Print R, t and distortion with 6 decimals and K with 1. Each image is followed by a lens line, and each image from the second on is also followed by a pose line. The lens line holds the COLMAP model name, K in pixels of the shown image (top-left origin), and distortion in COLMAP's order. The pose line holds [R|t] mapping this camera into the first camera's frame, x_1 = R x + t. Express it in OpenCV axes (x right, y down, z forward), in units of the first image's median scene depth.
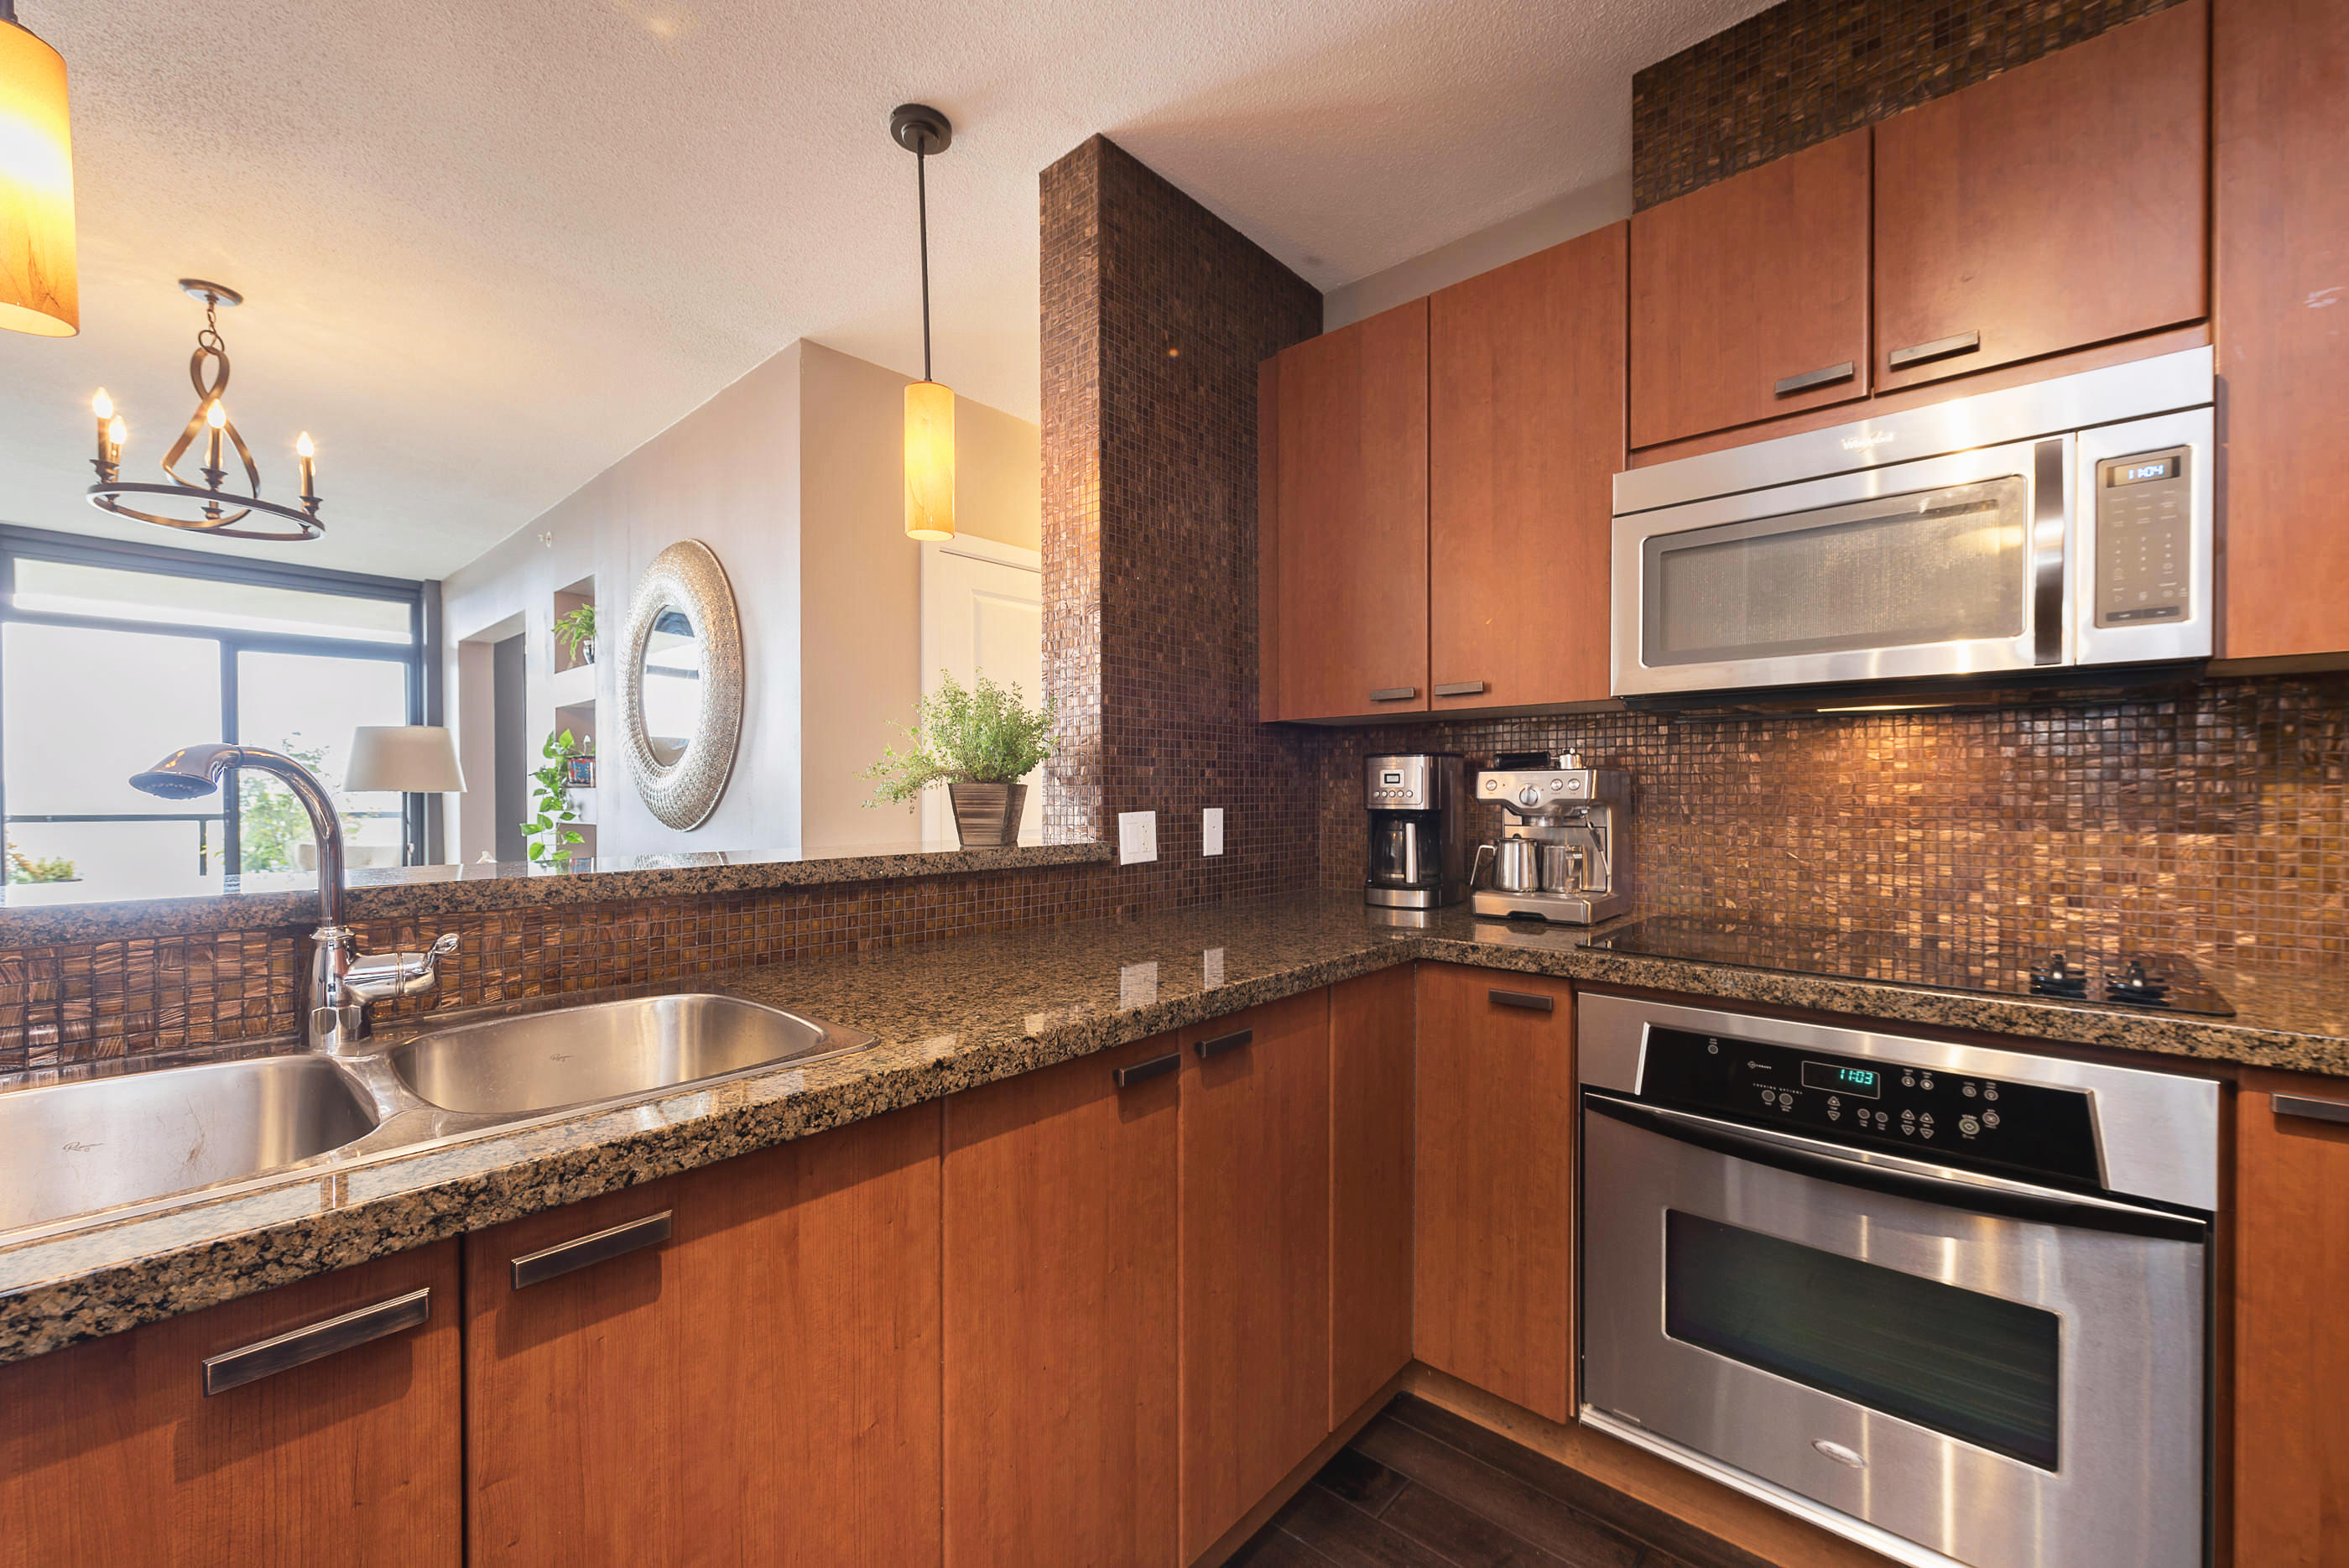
lens RADIAL K [[937.7, 0, 1171.8], [0, 937.7, 800.2], [0, 0, 1]] dist [0.000824, -0.000365]
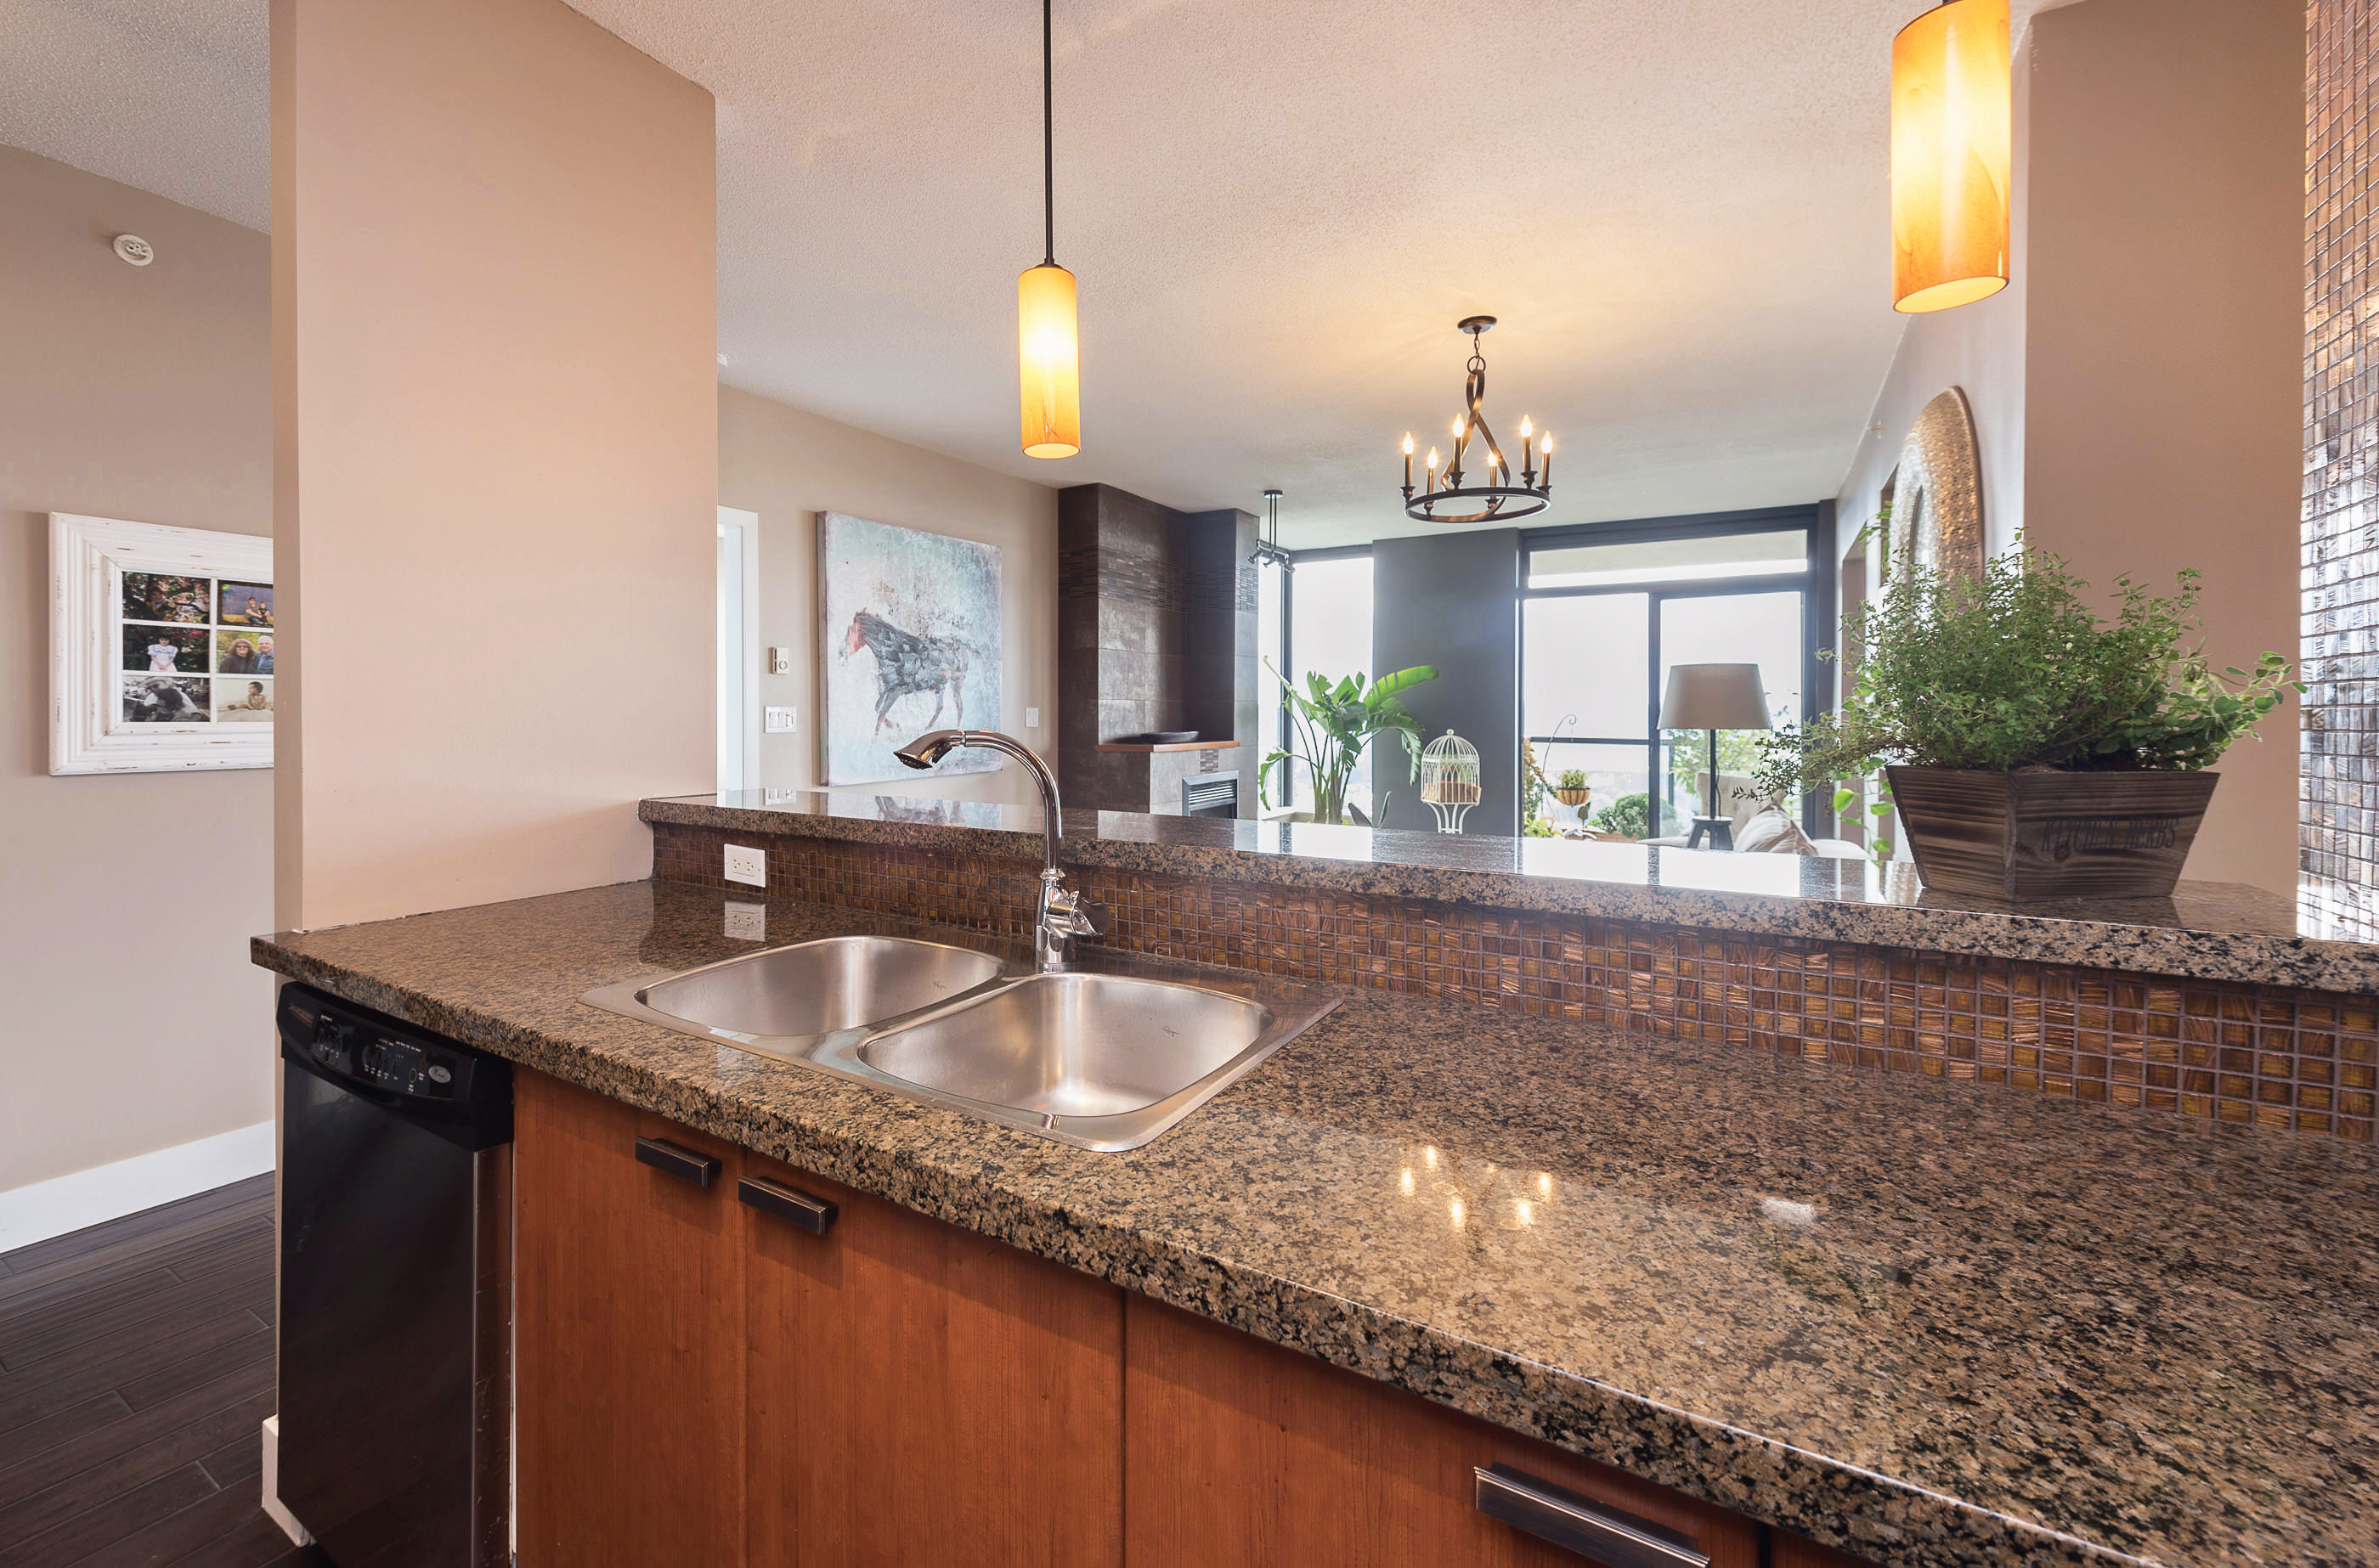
lens RADIAL K [[983.3, 0, 1134.7], [0, 983.3, 721.1], [0, 0, 1]] dist [0.007053, -0.000103]
pose [[0.173951, 0.013217, -0.984666, 0.250160], [-0.014965, 0.999830, 0.010777, -0.046356], [0.984641, 0.012861, 0.174119, 0.504822]]
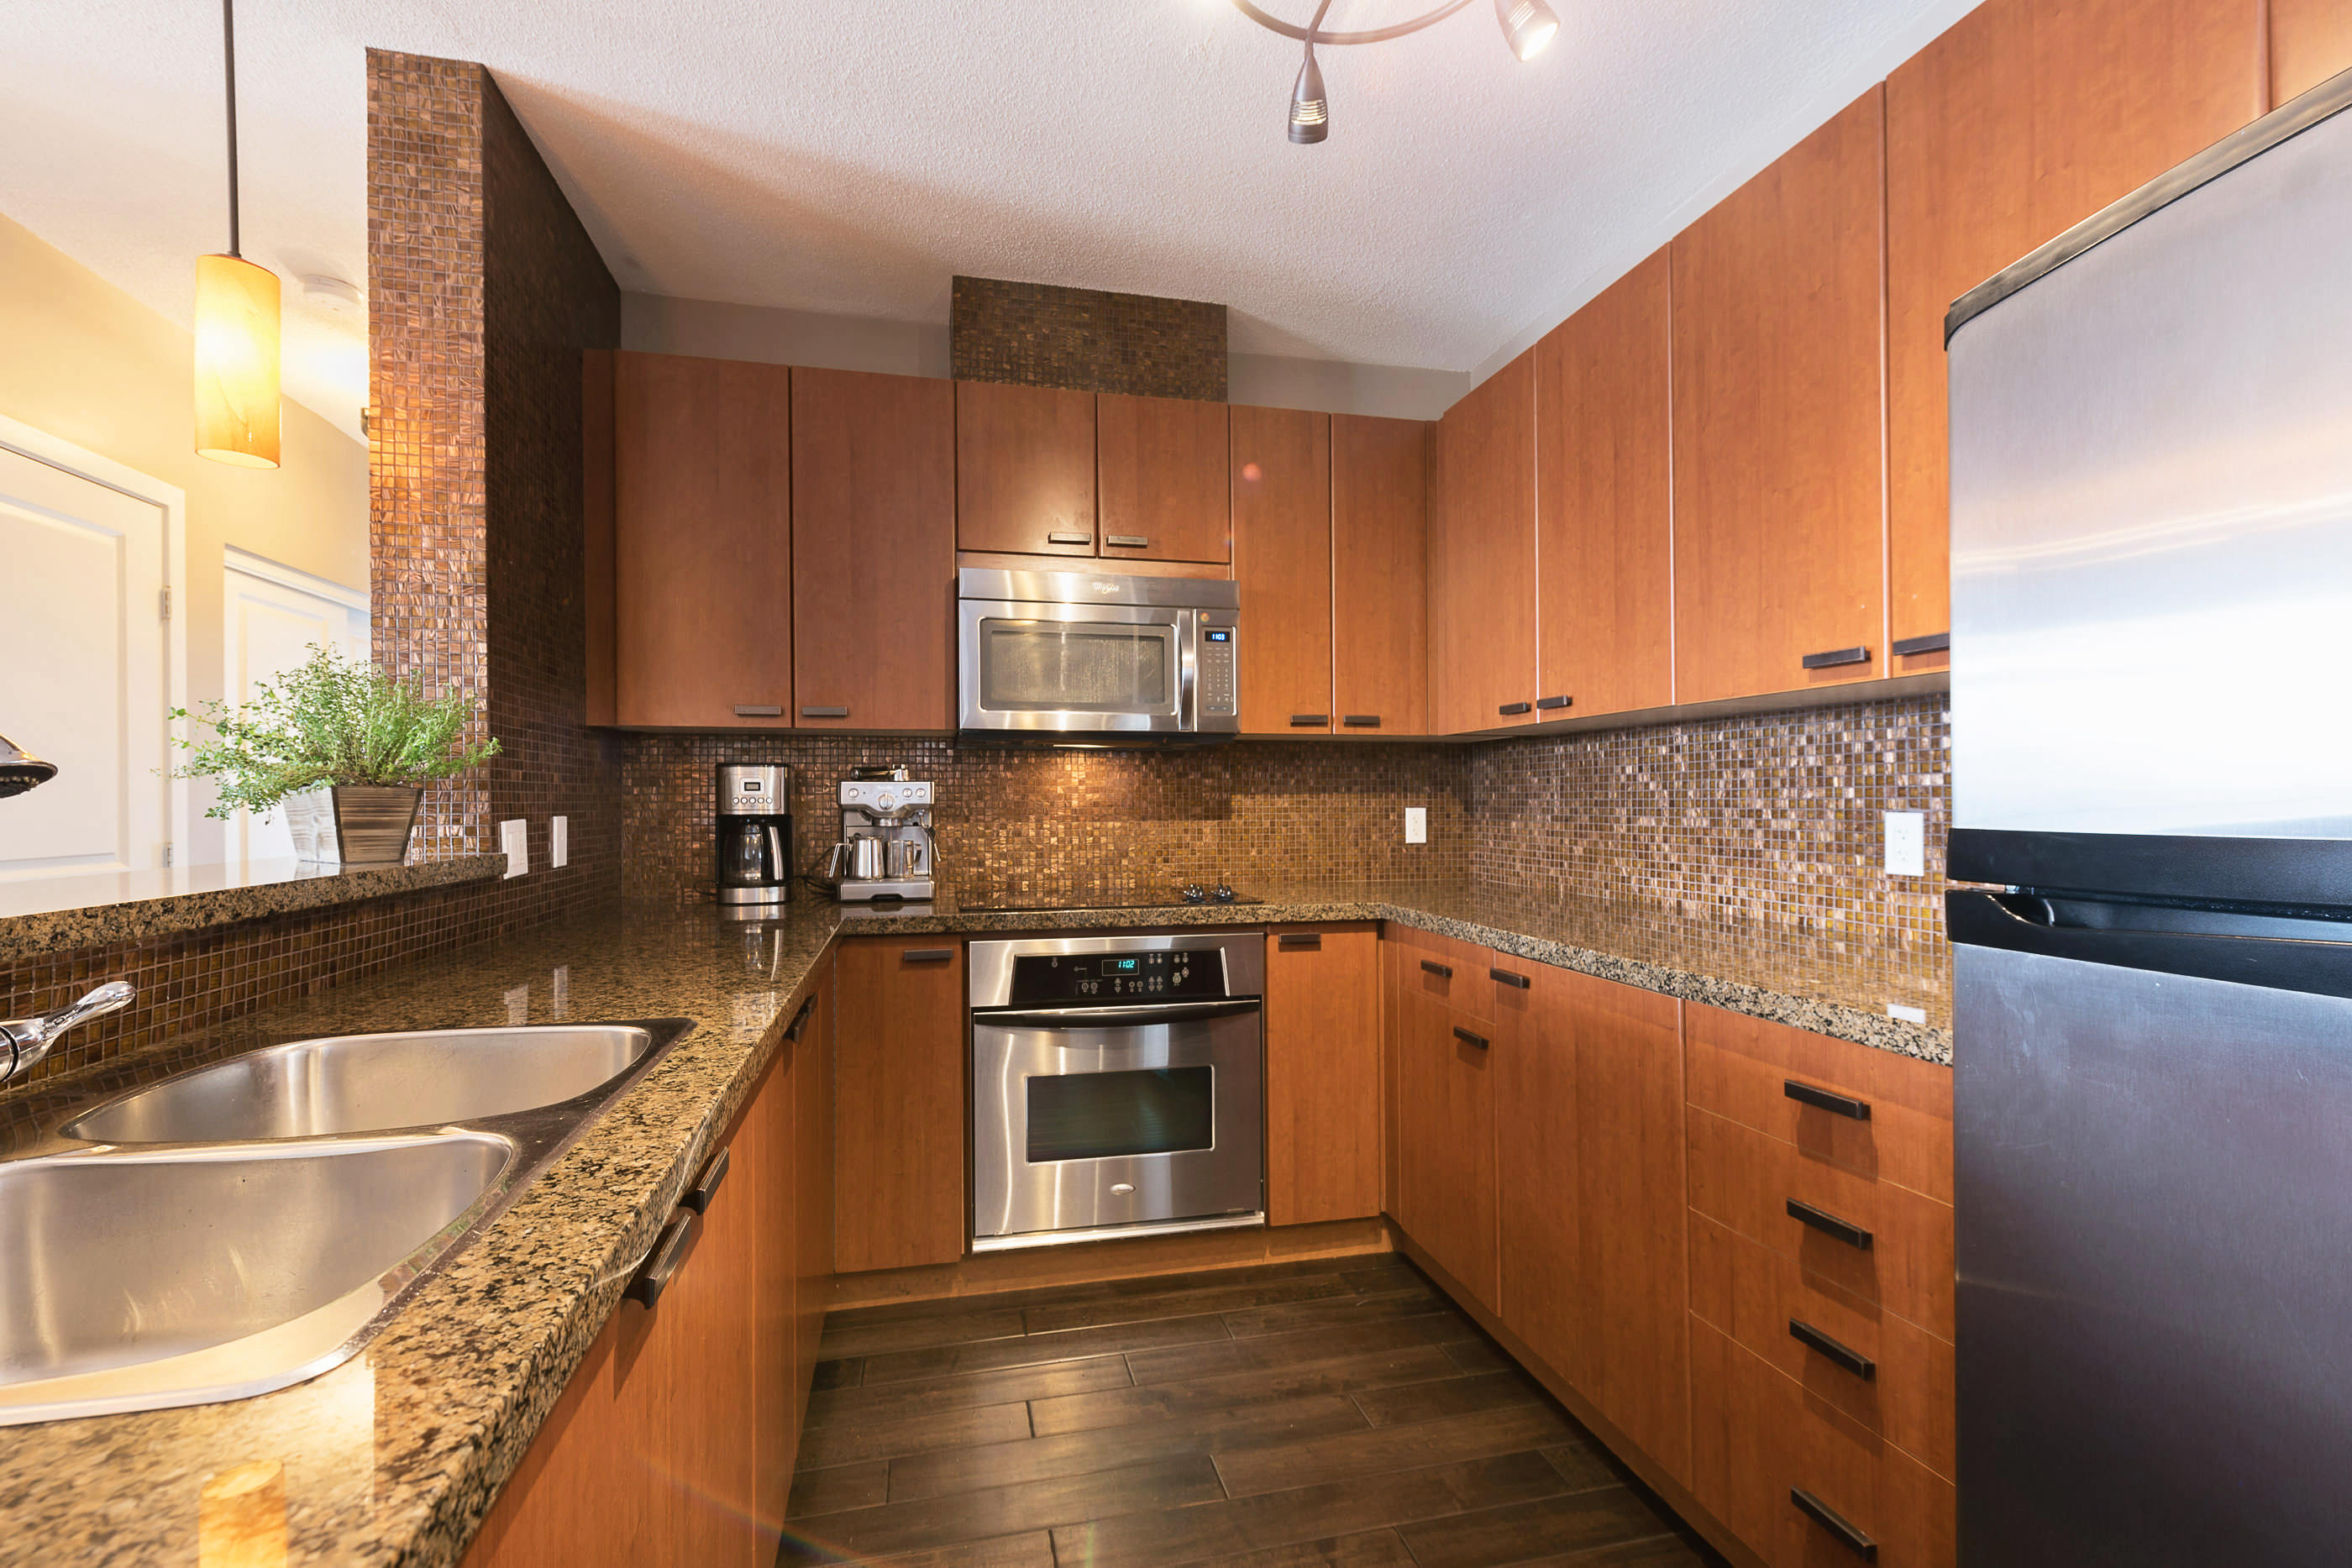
lens RADIAL K [[995.9, 0, 1169.7], [0, 995.9, 787.4], [0, 0, 1]] dist [-0.001664, -0.000544]
pose [[0.570044, 0.010851, 0.821542, -0.554113], [0.009068, 0.999769, -0.019497, 0.006340], [-0.821564, 0.018563, 0.569814, -0.080873]]
